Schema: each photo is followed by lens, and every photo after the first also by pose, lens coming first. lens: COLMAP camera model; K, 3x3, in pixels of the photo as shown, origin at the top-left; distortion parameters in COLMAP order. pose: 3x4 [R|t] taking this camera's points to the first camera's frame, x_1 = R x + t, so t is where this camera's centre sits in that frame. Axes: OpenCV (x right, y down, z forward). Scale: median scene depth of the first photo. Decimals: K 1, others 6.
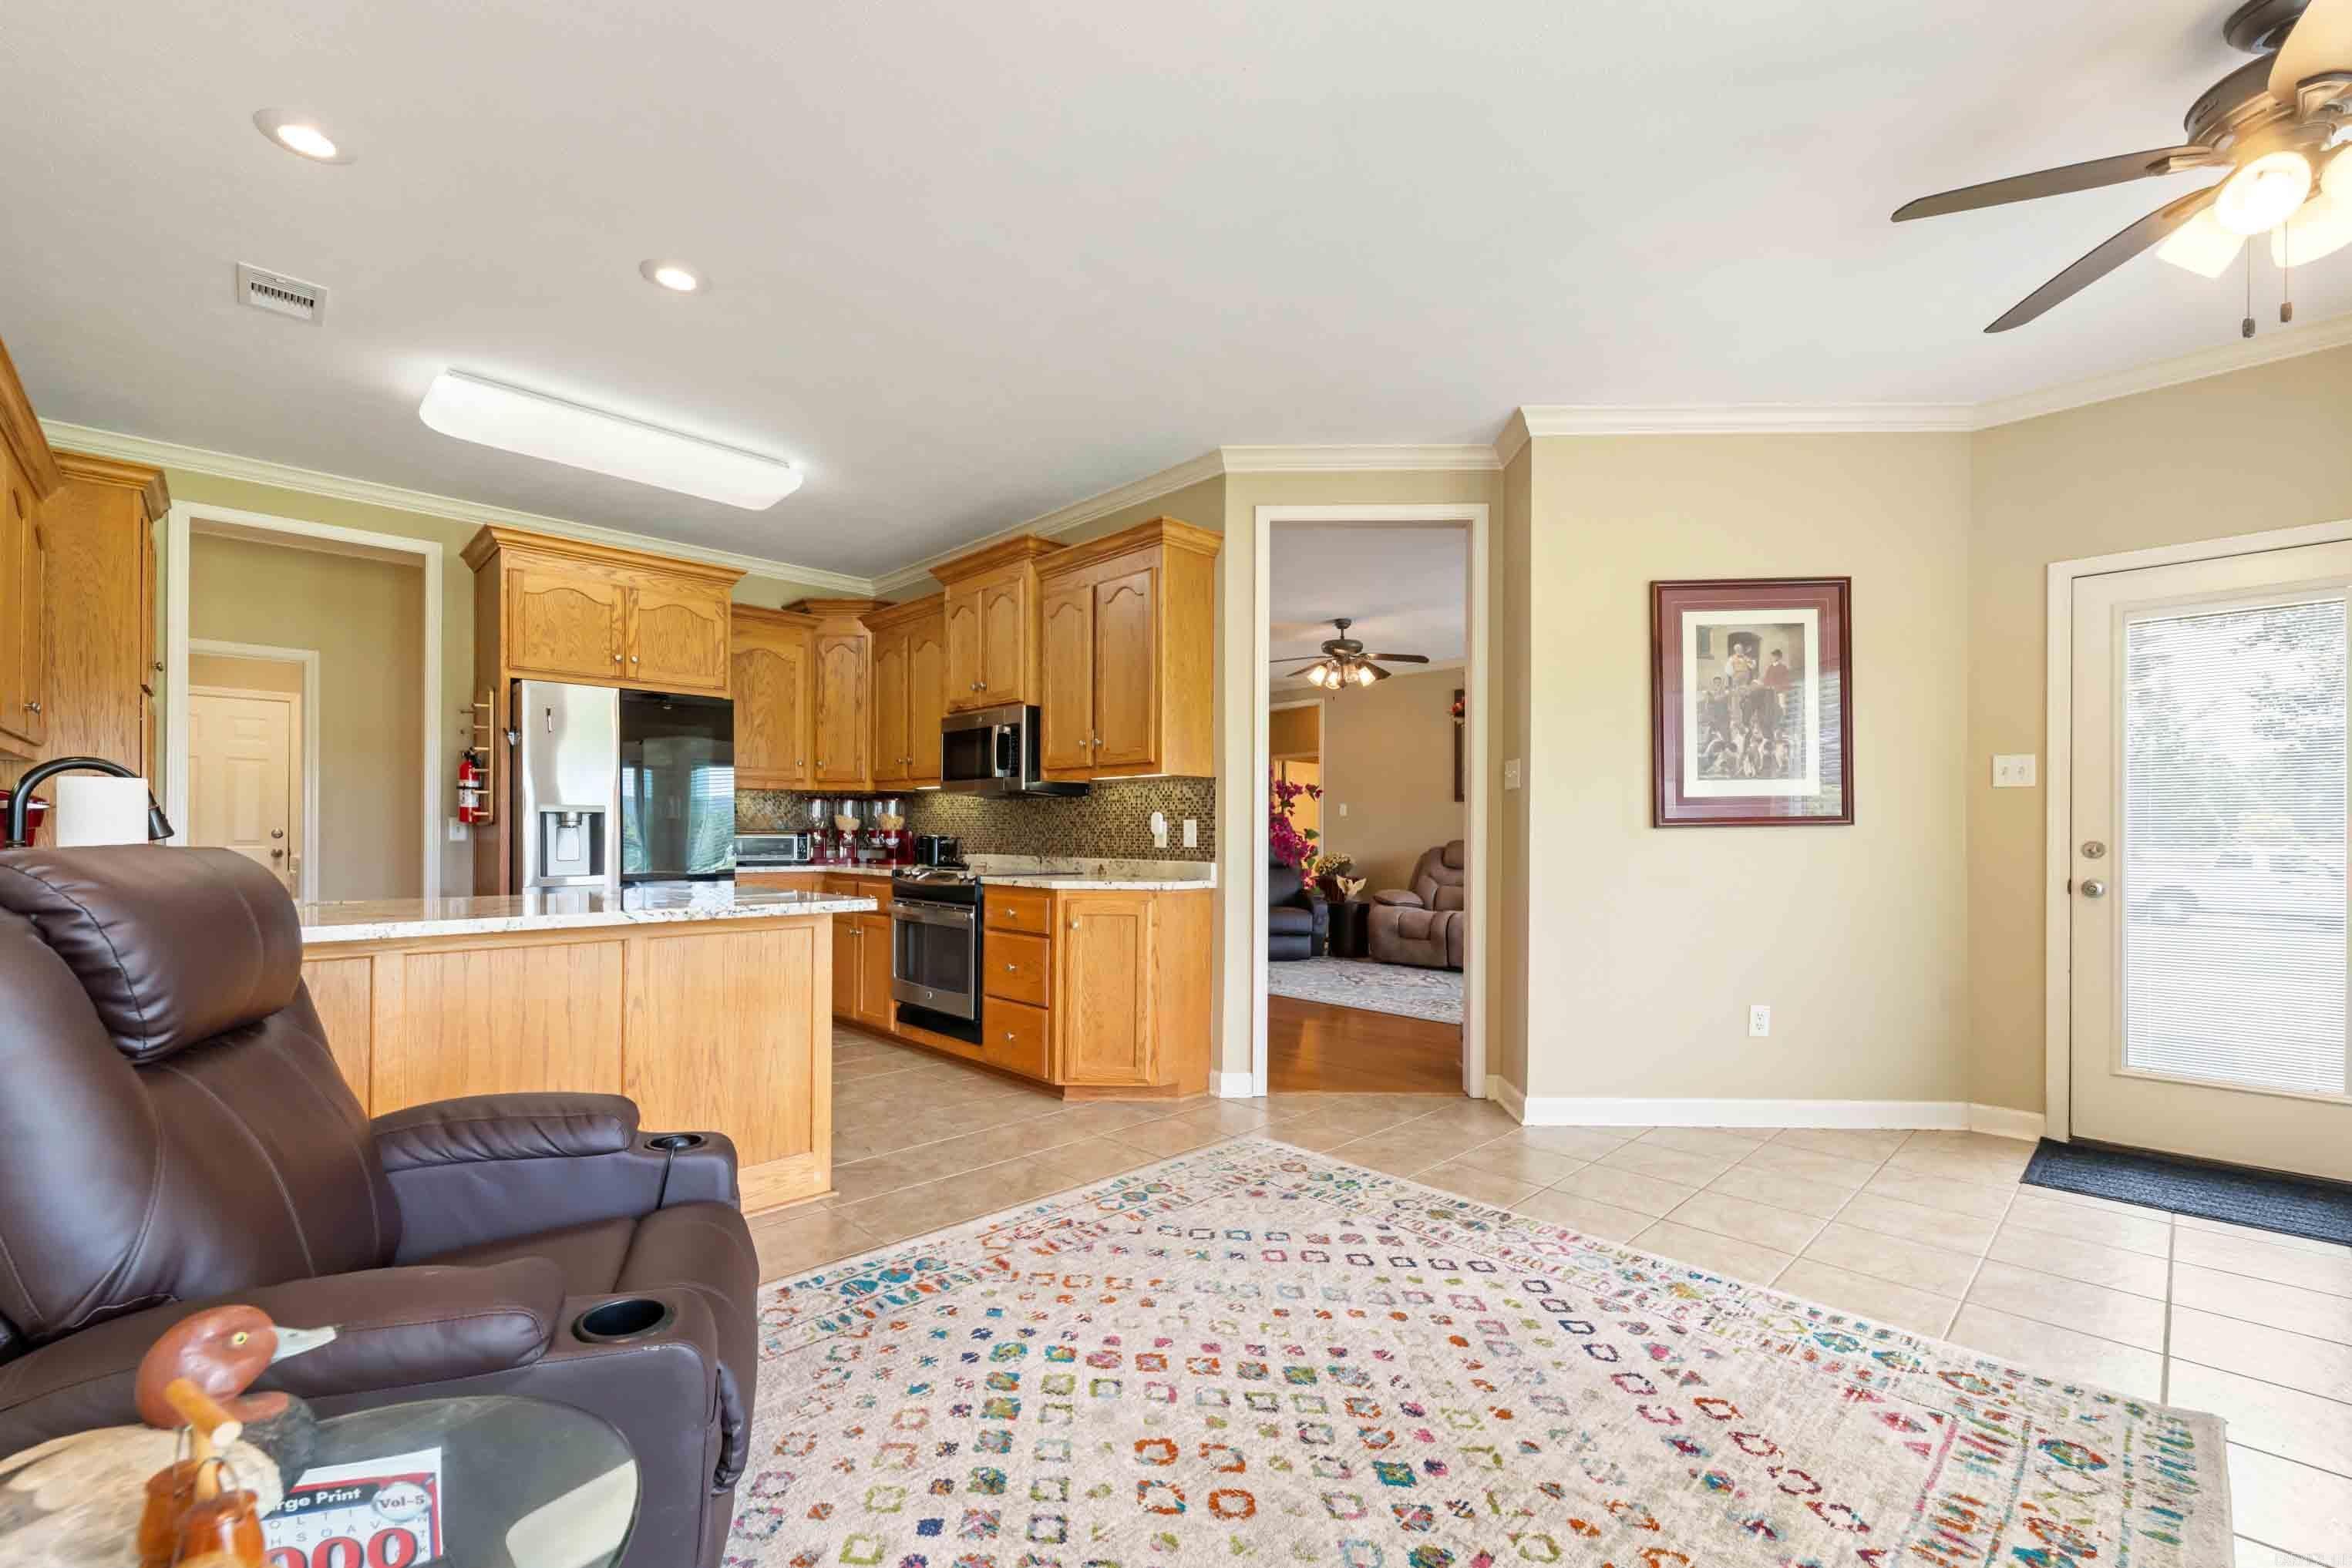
lens RADIAL K [[965.8, 0, 1176.0], [0, 965.8, 784.0], [0, 0, 1]] dist [0.000688, -0.000023]
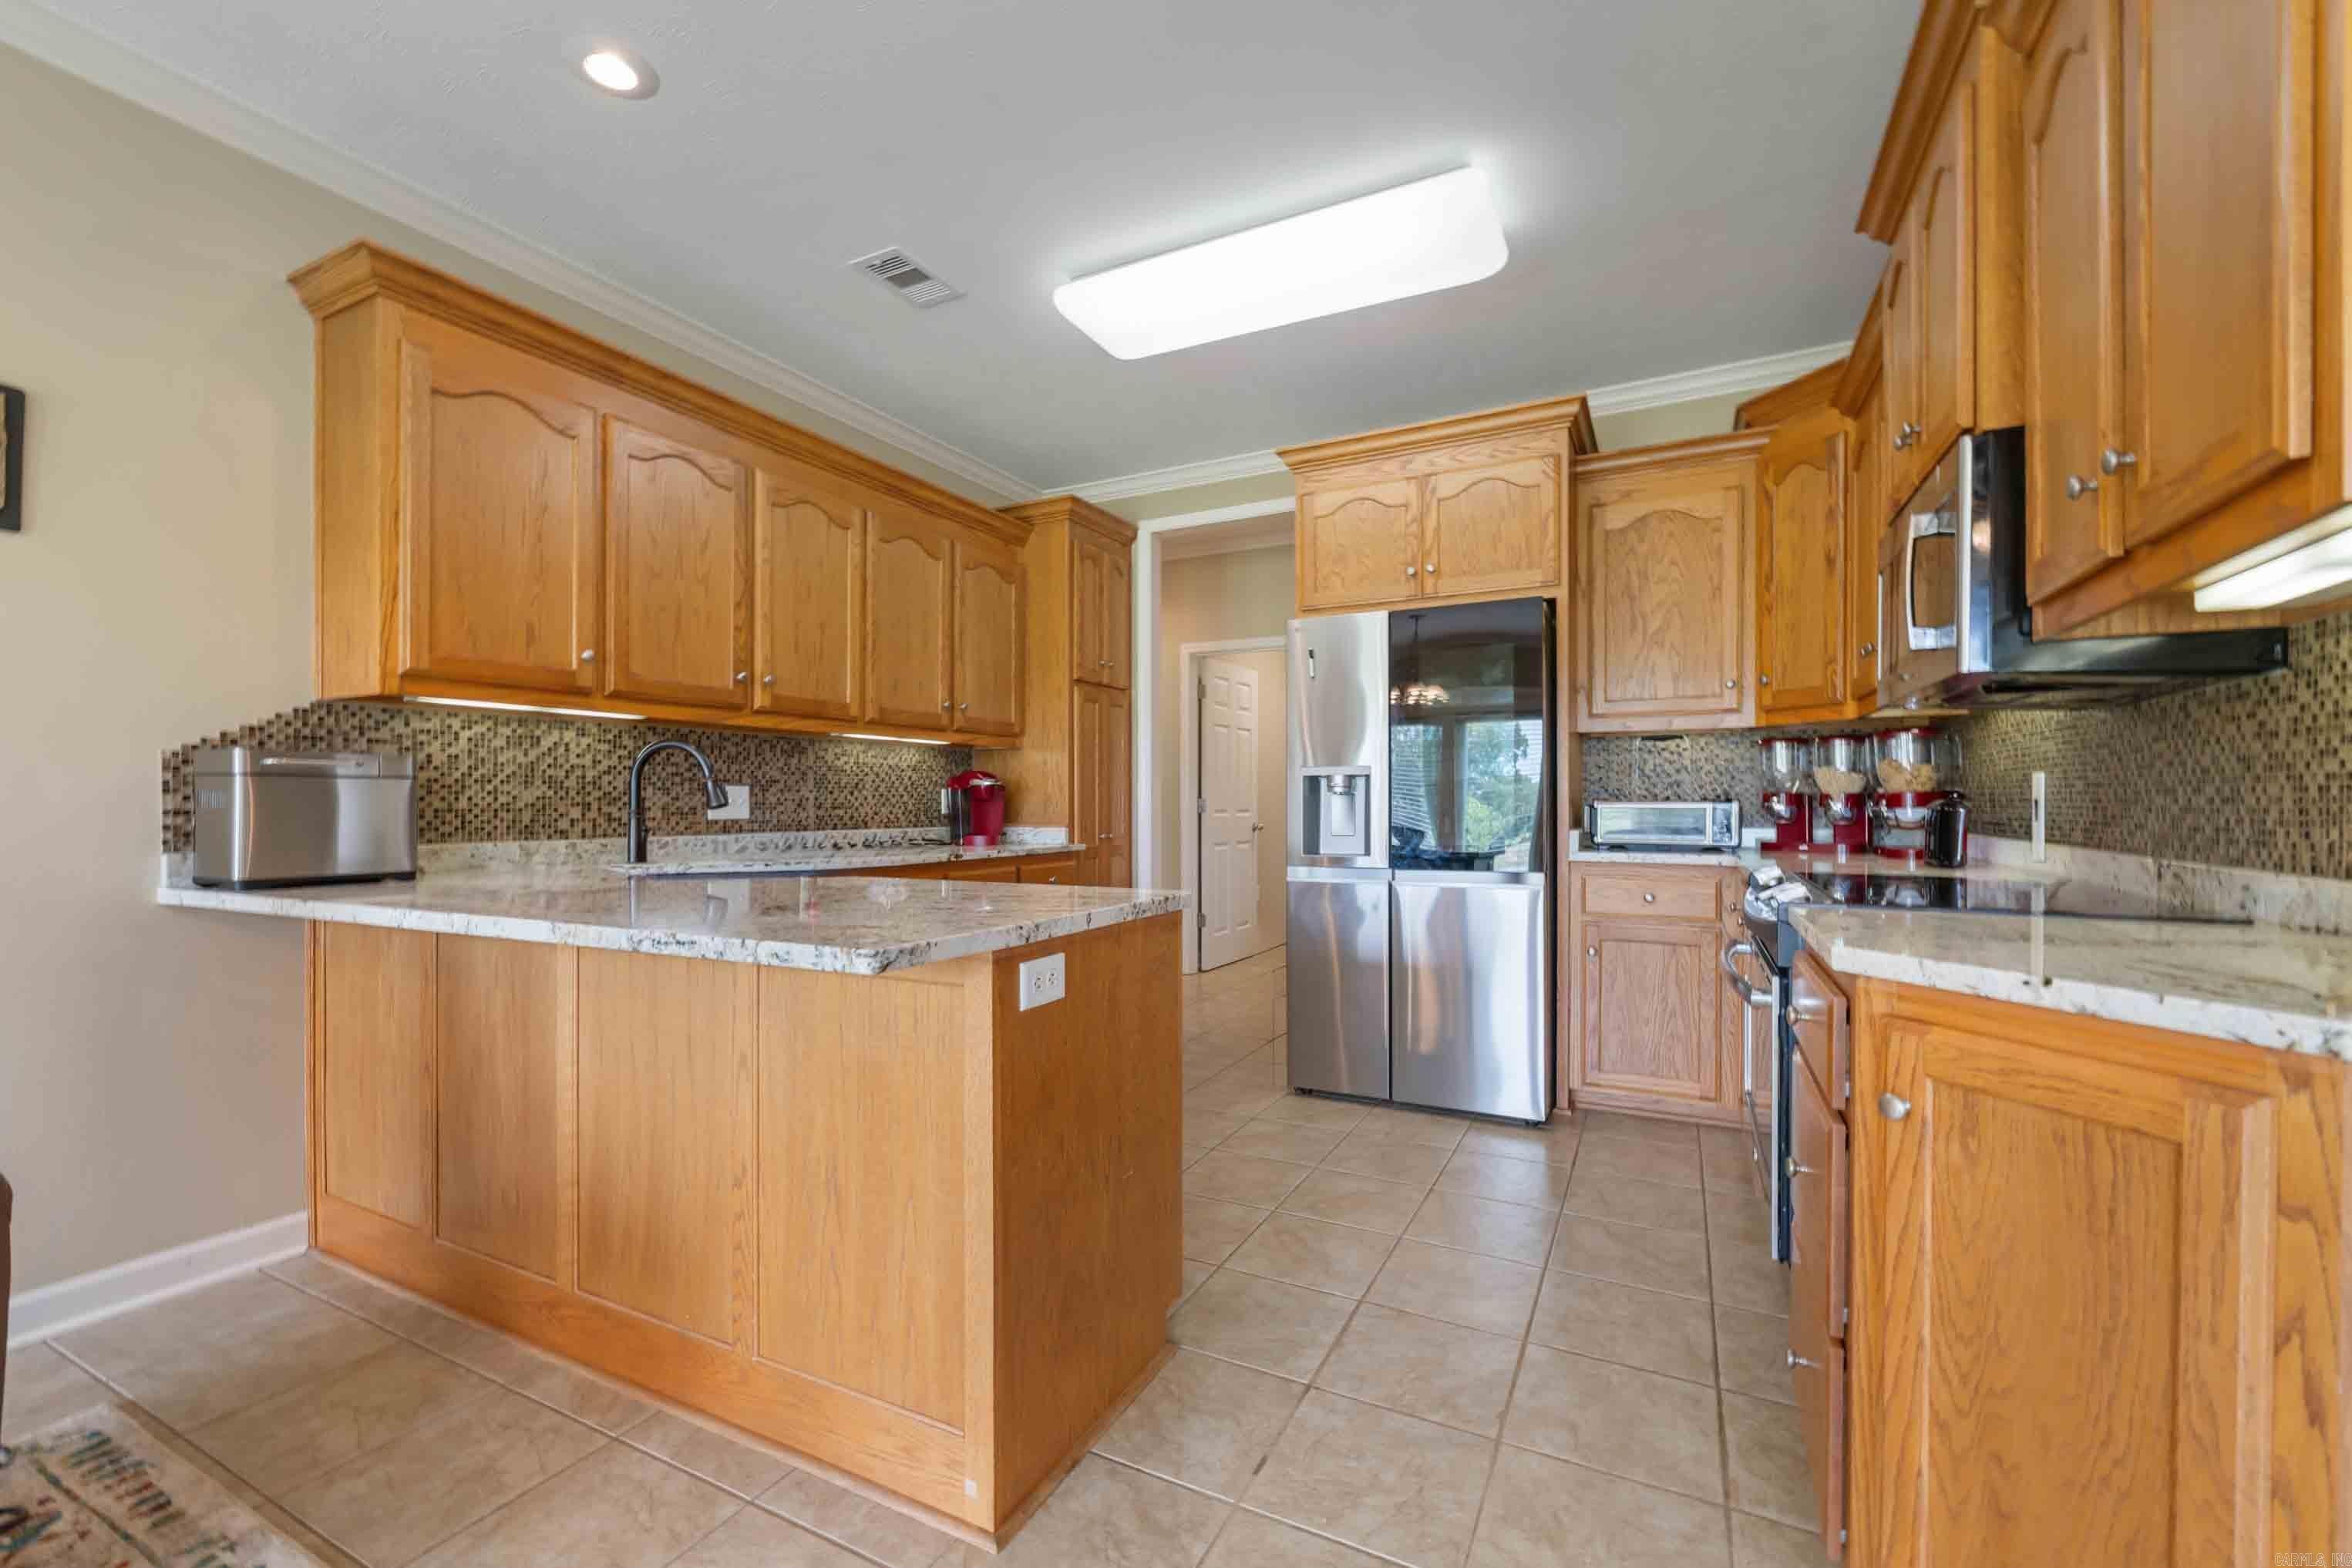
lens RADIAL K [[964.5, 0, 1178.6], [0, 964.5, 799.1], [0, 0, 1]] dist [0.003830, -0.000229]
pose [[0.322414, -0.007010, -0.946573, 0.081356], [0.052366, 0.998573, 0.010441, 0.030864], [0.945149, -0.052934, 0.322321, 0.558514]]
